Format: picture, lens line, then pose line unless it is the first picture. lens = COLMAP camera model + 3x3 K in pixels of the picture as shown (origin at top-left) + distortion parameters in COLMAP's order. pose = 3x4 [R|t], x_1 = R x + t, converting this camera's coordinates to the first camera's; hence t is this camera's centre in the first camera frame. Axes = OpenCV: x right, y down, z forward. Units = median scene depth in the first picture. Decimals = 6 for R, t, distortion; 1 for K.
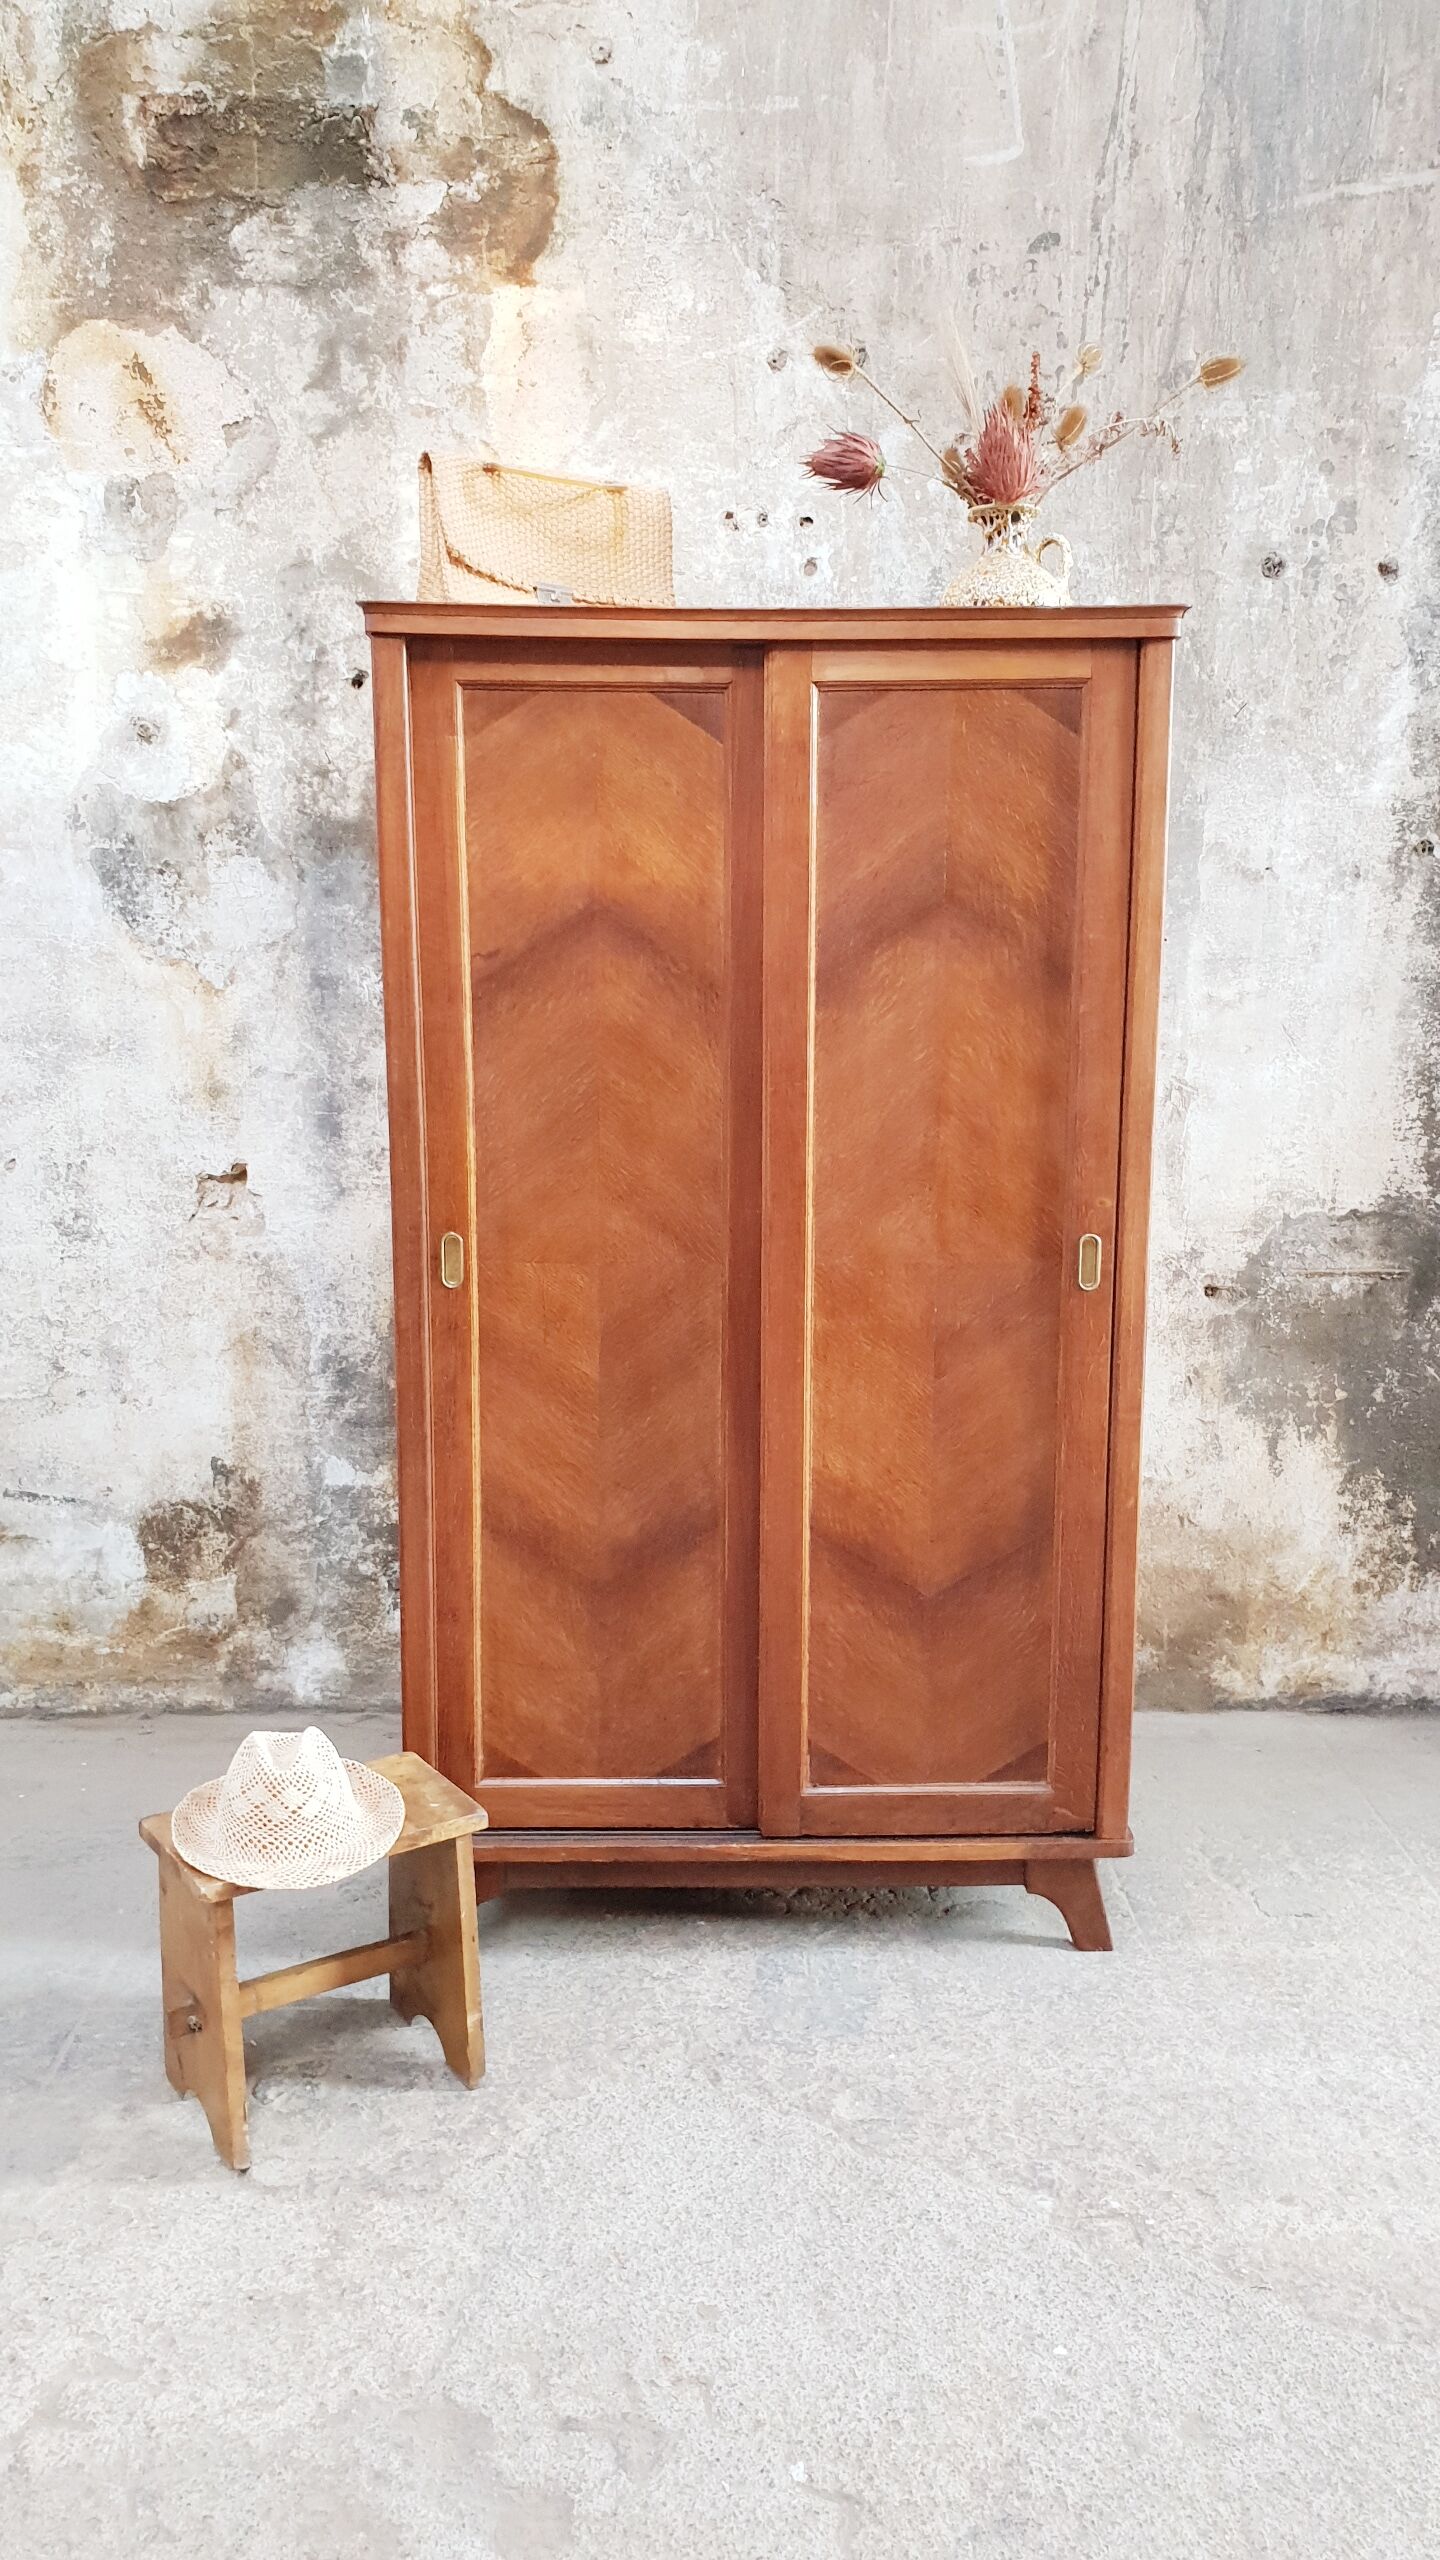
lens RADIAL K [[2027.6, 0, 731.8], [0, 2027.6, 1281.0], [0, 0, 1]] dist [-0.010355, 0.037332]
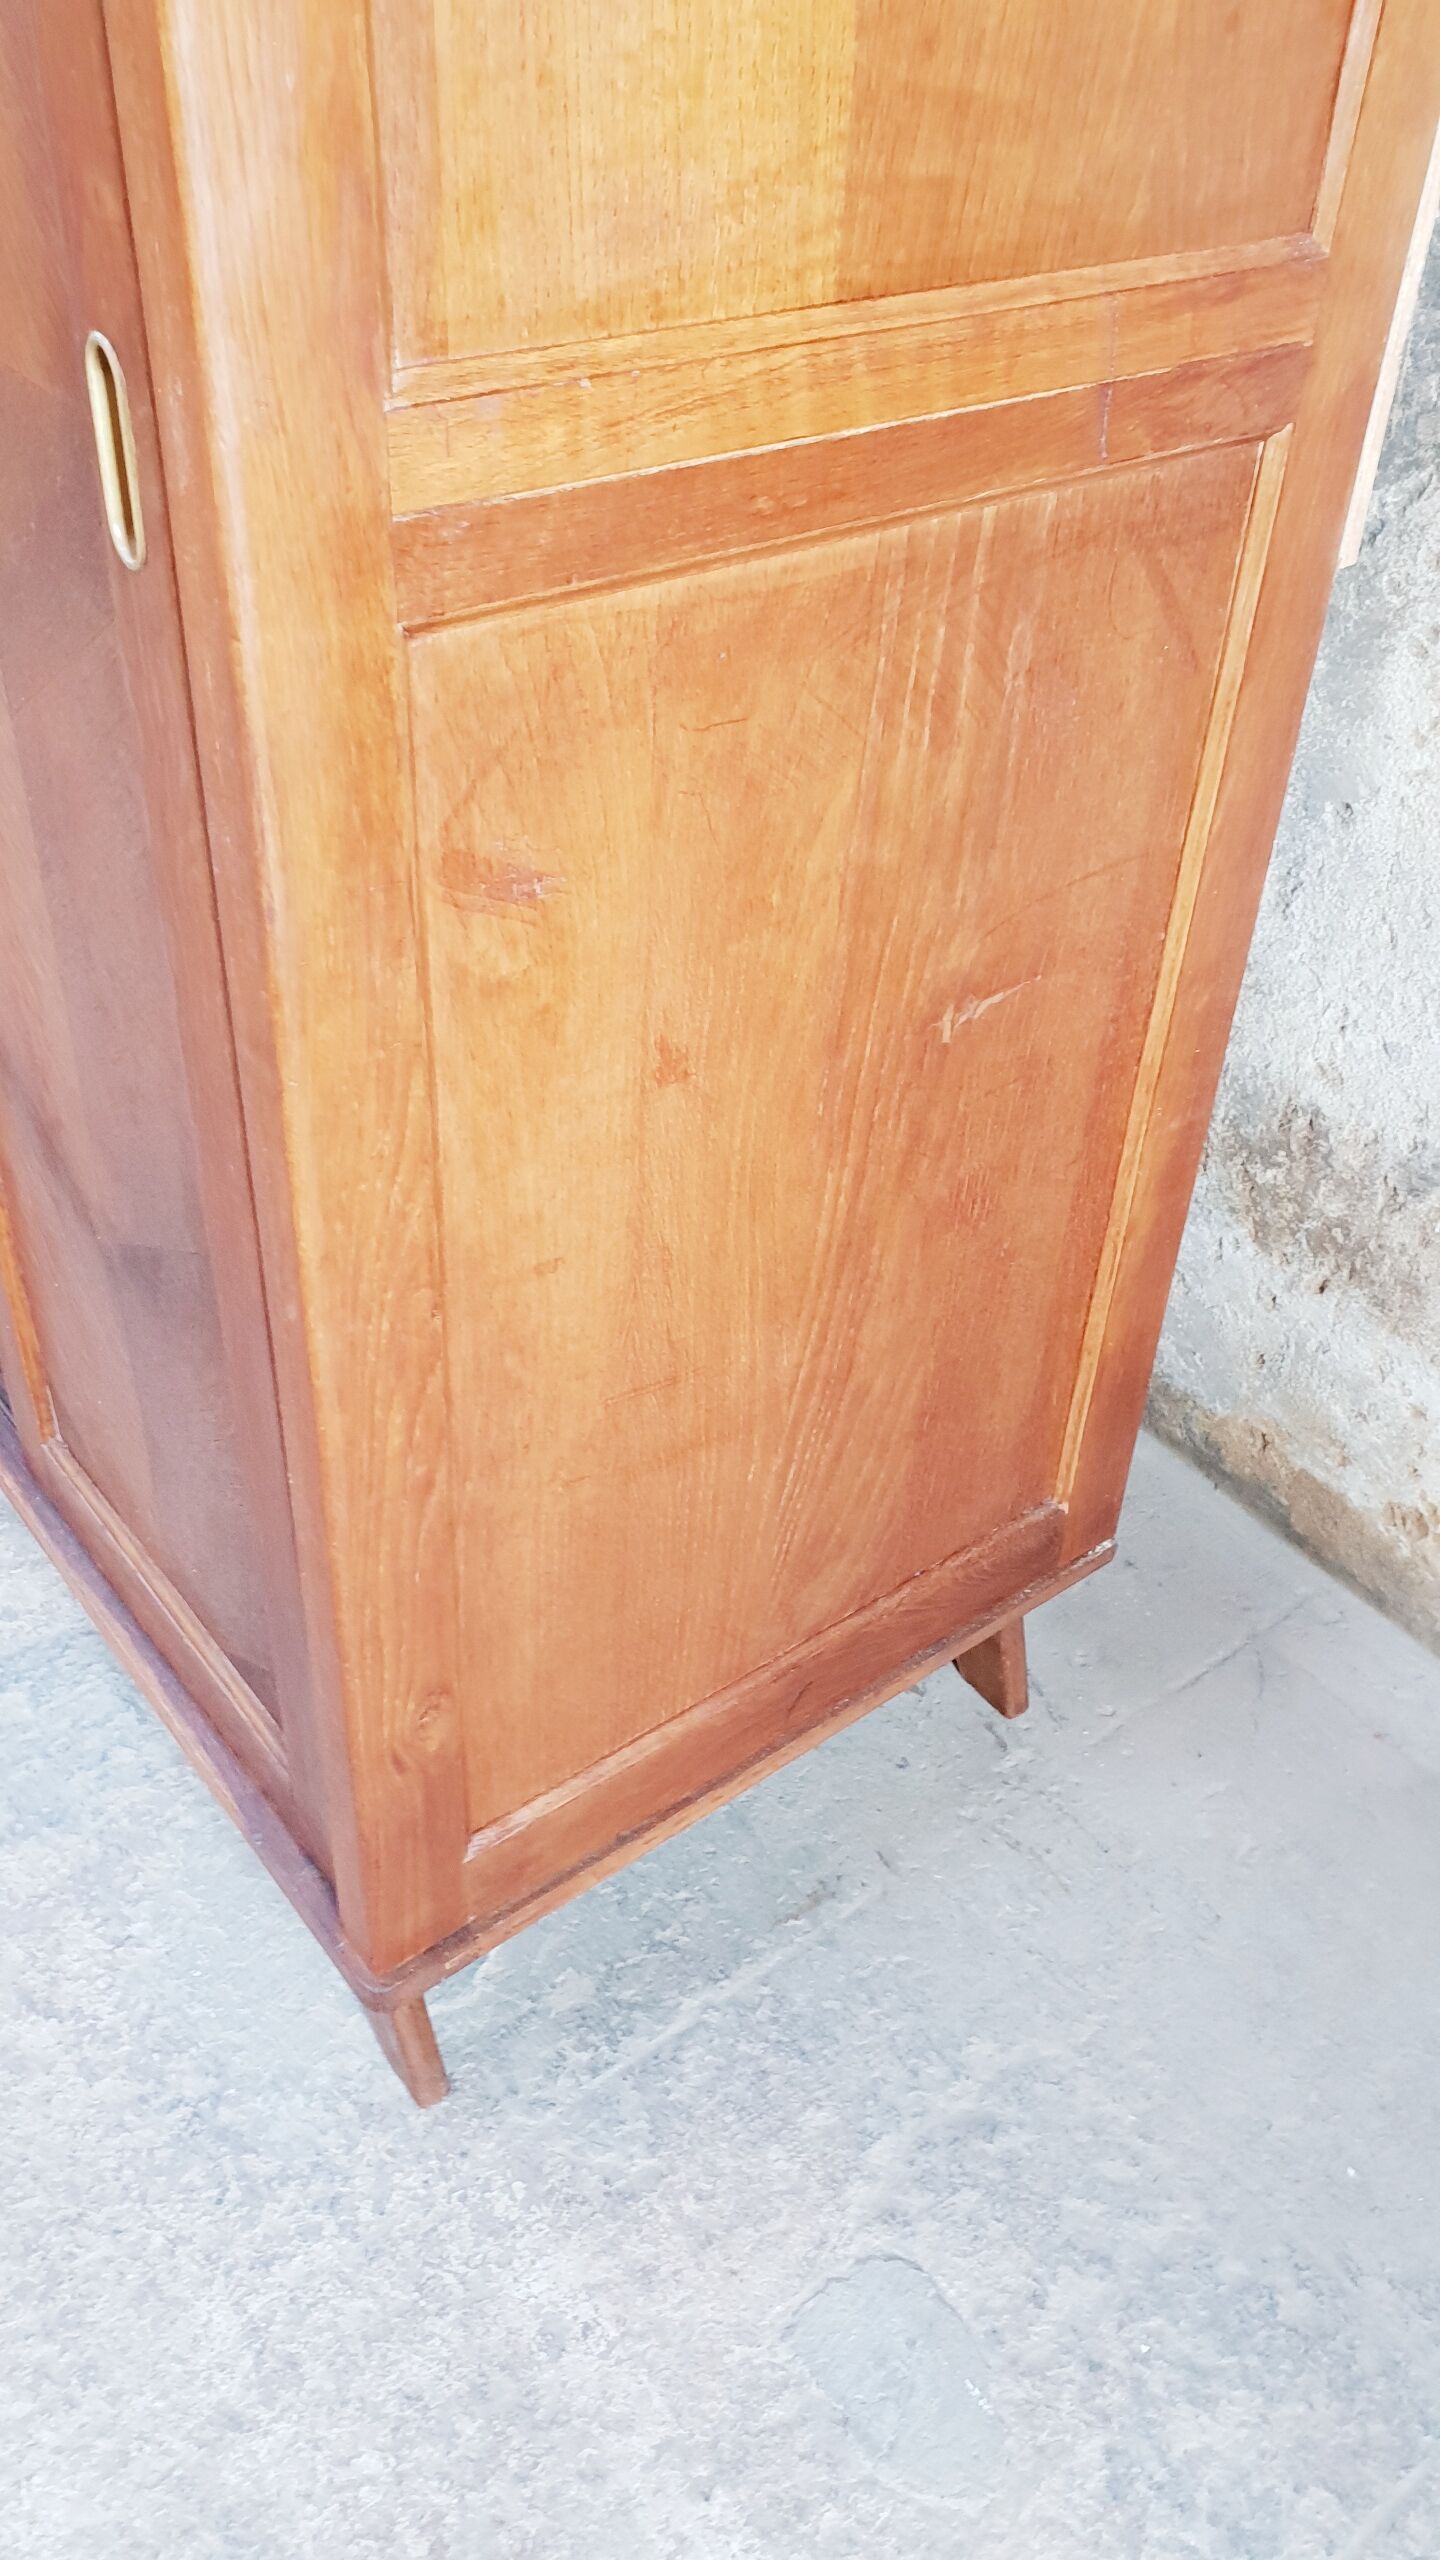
lens RADIAL K [[2027.6, 0, 726.3], [0, 2027.6, 1266.5], [0, 0, 1]] dist [-0.010355, 0.037332]
pose [[0.603007, 0.510507, -0.612997, 0.364887], [-0.178935, 0.835398, 0.519704, -0.059881], [0.777409, -0.203698, 0.595098, 0.742439]]
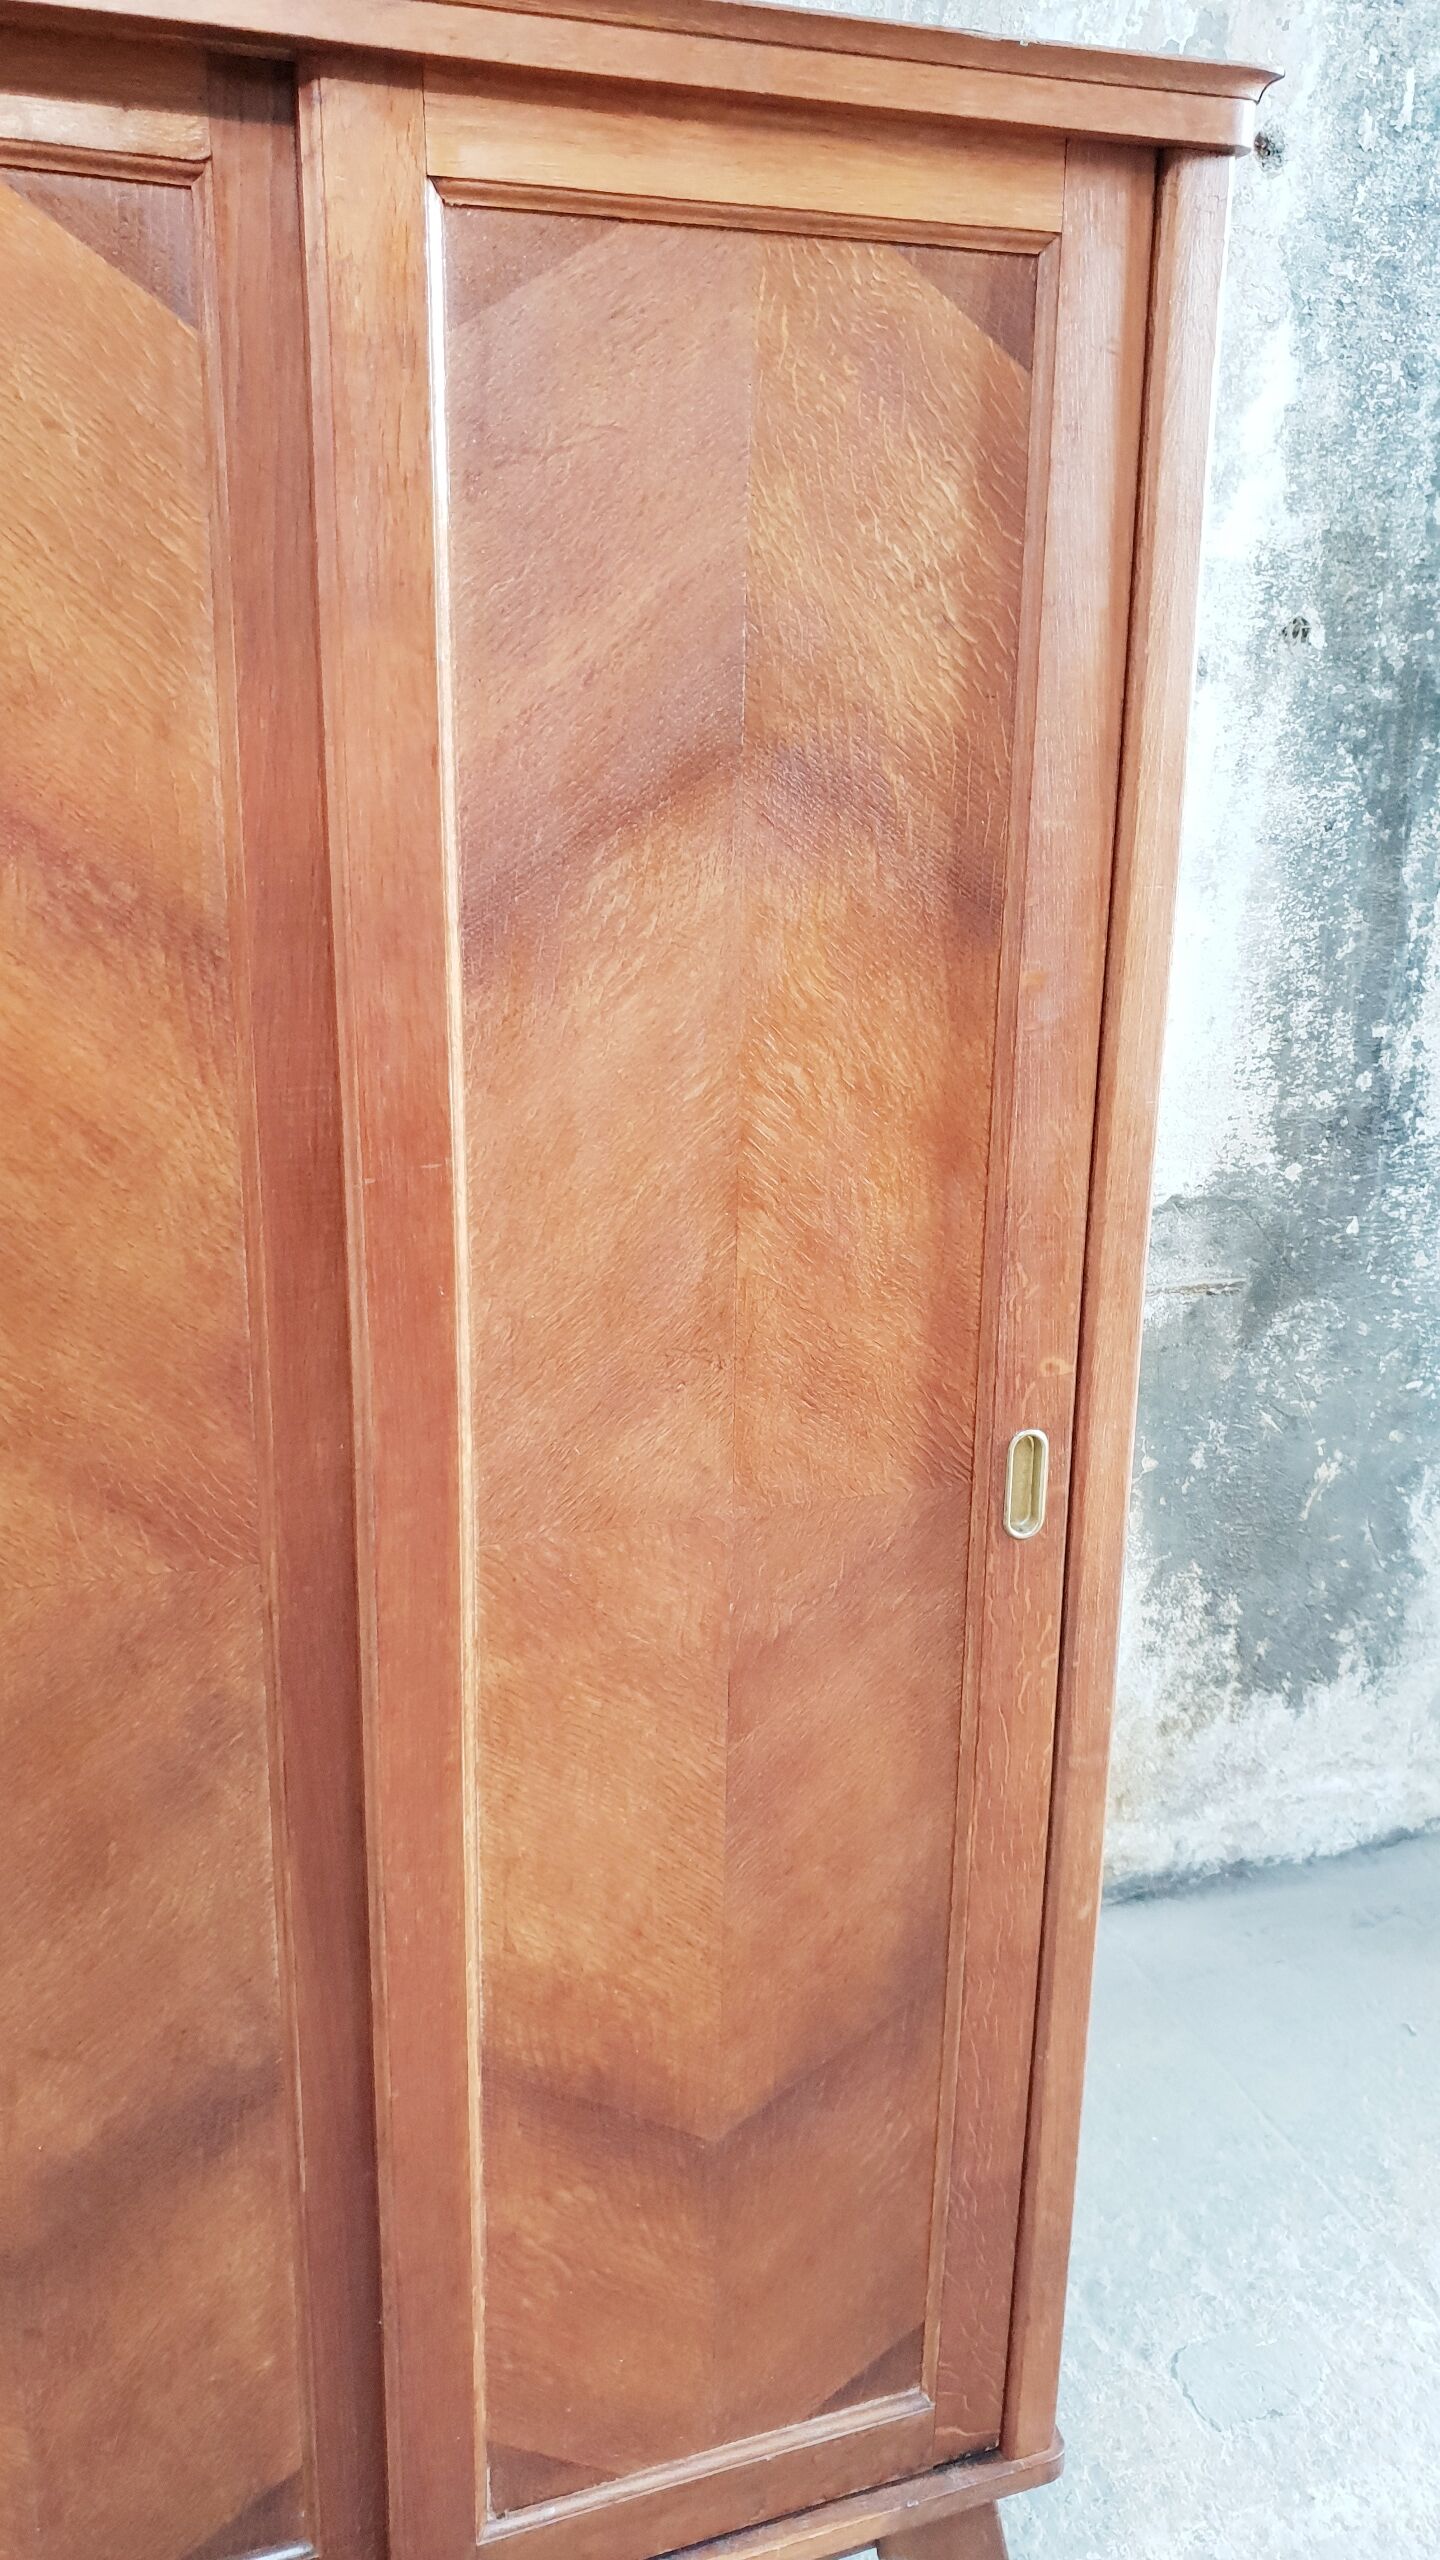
lens RADIAL K [[2027.6, 0, 779.7], [0, 2027.6, 1274.5], [0, 0, 1]] dist [-0.010355, 0.037332]
pose [[0.943147, -0.072677, 0.324331, -0.031289], [0.034733, 0.992009, 0.121289, -0.103469], [-0.330555, -0.103128, 0.938135, 0.469990]]
